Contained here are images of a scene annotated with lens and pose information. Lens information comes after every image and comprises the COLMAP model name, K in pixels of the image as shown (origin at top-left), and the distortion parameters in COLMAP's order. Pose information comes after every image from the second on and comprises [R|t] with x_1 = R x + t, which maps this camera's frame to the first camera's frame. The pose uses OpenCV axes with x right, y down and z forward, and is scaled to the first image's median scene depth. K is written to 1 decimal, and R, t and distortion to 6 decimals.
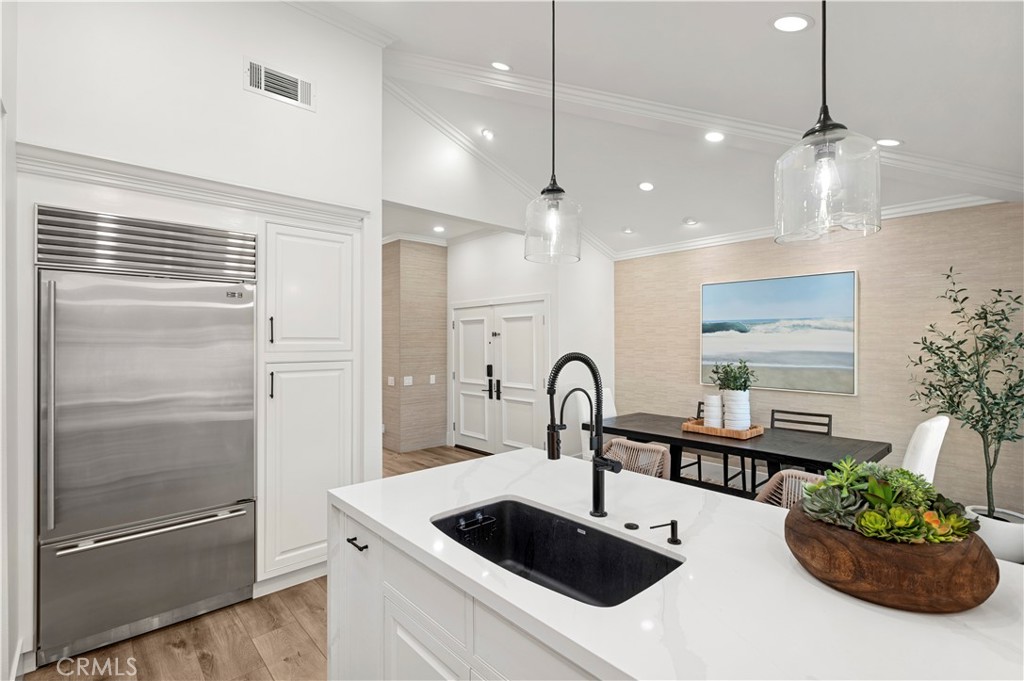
lens RADIAL K [[473.8, 0, 512.0], [0, 473.8, 340.5], [0, 0, 1]] dist [0.018895, 0.000062]
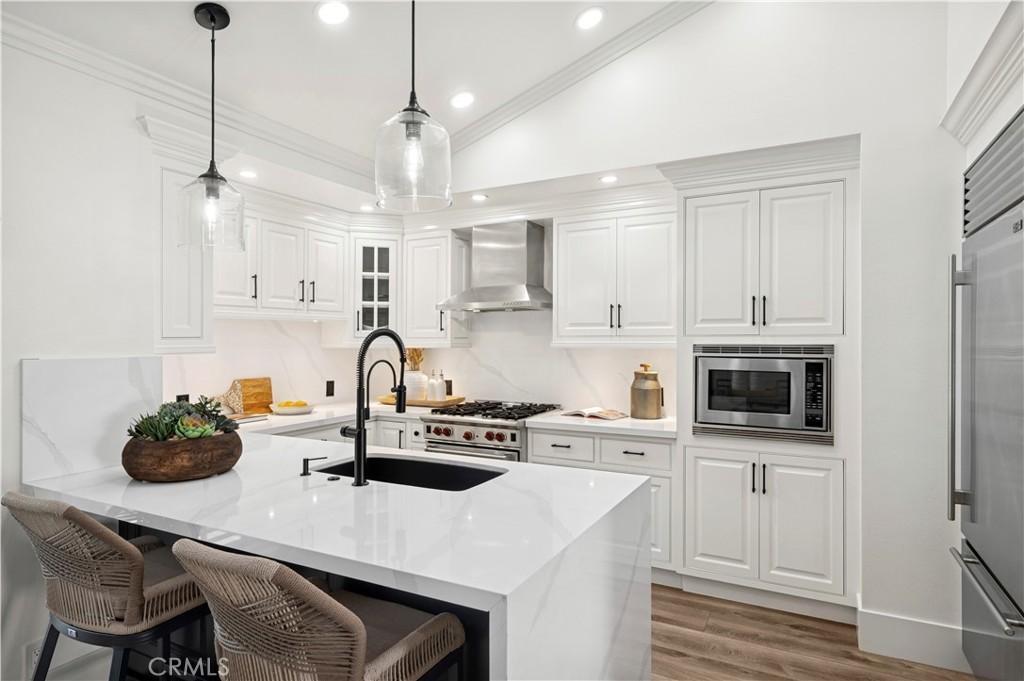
lens RADIAL K [[570.7, 0, 514.8], [0, 570.7, 337.6], [0, 0, 1]] dist [0.012986, 0.000516]
pose [[-0.942189, -0.000391, -0.335081, 0.181554], [0.002560, 0.999962, -0.008365, 0.035908], [0.335071, -0.008740, -0.942152, 1.451855]]
